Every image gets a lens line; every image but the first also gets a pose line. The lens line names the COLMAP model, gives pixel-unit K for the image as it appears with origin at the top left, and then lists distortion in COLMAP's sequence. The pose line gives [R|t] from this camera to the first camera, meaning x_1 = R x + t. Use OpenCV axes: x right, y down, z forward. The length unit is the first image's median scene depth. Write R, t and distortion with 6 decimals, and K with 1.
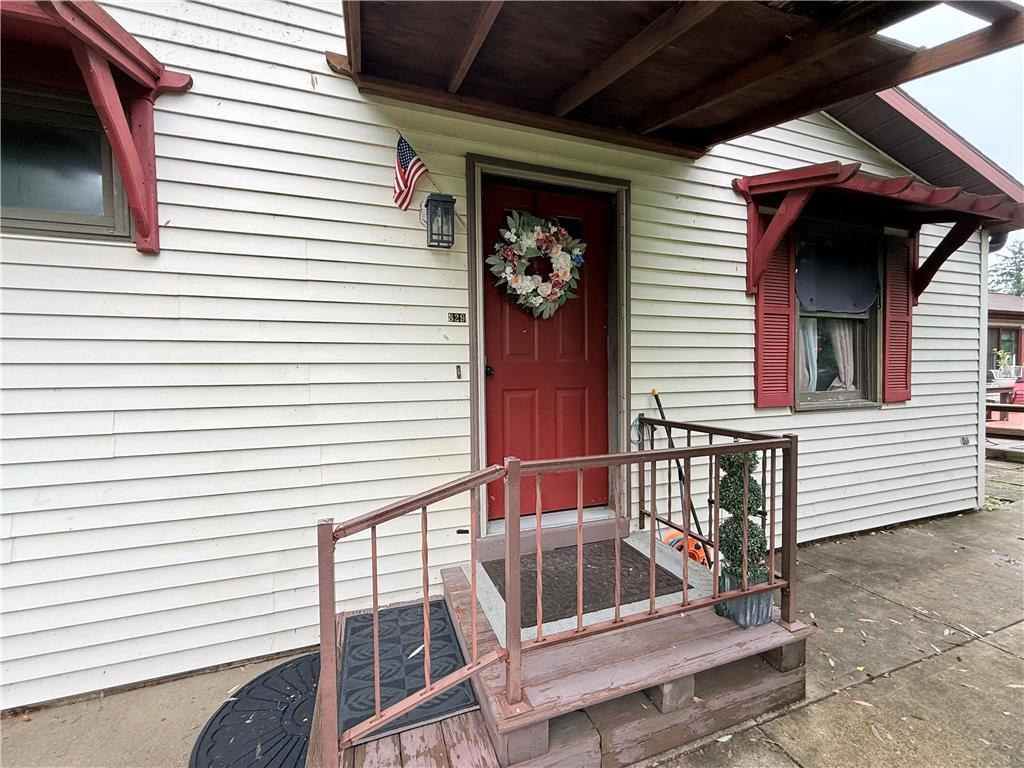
lens RADIAL K [[409.2, 0, 515.5], [0, 409.2, 381.2], [0, 0, 1]] dist [0.001270, -0.000126]
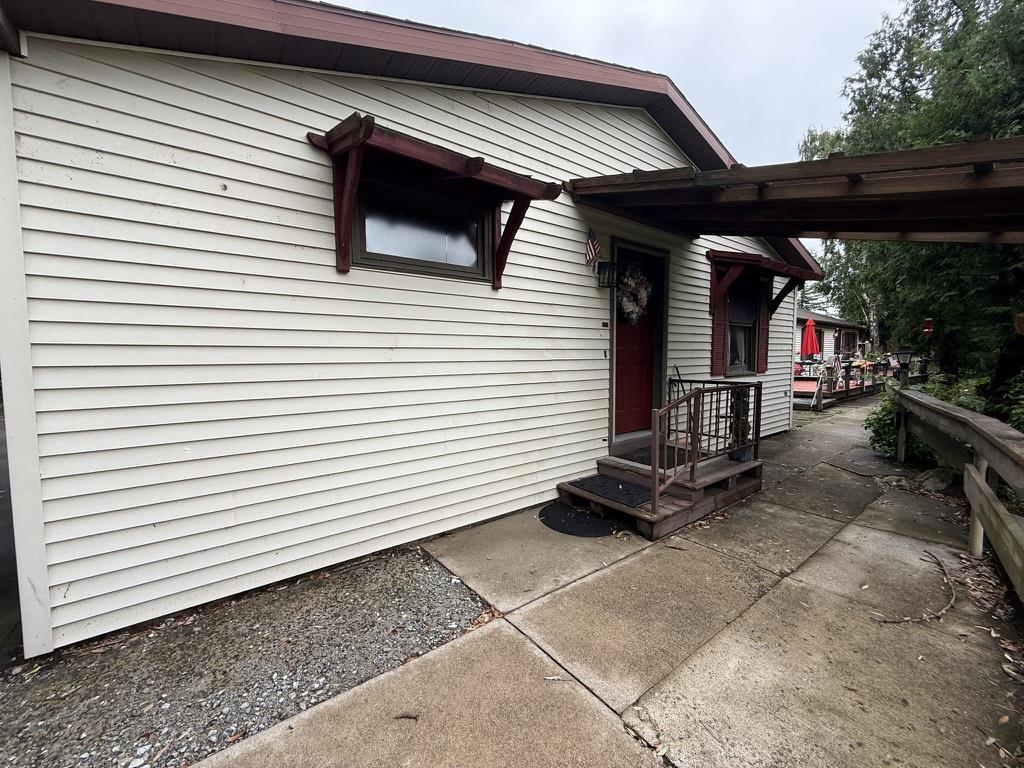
lens RADIAL K [[409.2, 0, 509.7], [0, 409.2, 384.1], [0, 0, 1]] dist [0.001270, -0.000126]
pose [[0.951216, -0.017487, 0.308030, -1.047060], [0.004126, 0.999024, 0.043974, 0.027440], [-0.308498, -0.040558, 0.950360, -0.592966]]
